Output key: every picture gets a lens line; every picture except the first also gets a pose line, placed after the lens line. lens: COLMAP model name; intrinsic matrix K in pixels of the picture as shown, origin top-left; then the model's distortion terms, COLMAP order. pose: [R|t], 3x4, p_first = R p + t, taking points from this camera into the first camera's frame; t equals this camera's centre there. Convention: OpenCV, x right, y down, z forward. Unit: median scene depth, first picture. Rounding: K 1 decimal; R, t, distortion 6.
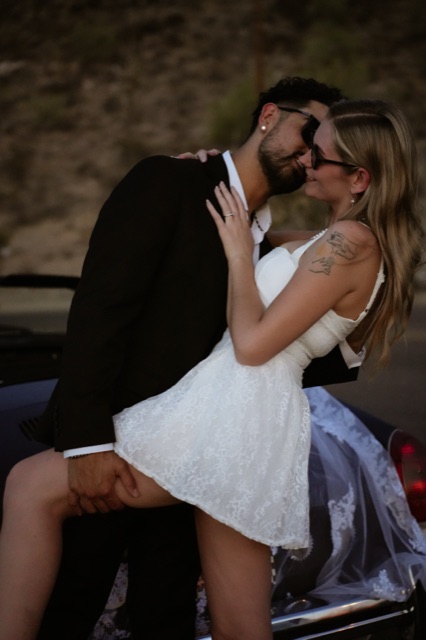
lens RADIAL K [[1172.7, 0, 212.7], [0, 1172.7, 319.2], [0, 0, 1]] dist [0.581638, 0.000000]
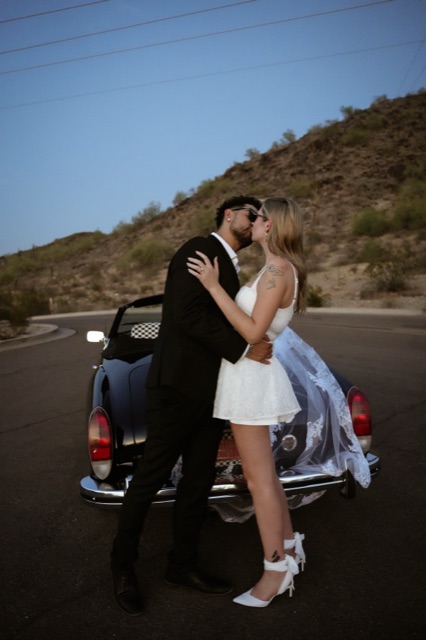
lens RADIAL K [[556.1, 0, 213.2], [0, 556.1, 320.2], [0, 0, 1]] dist [0.005358, 0.003528]
pose [[0.968677, 0.051537, -0.242917, 0.141672], [-0.049764, 0.998671, 0.013433, -0.011699], [0.243286, -0.000924, 0.969954, 0.100507]]
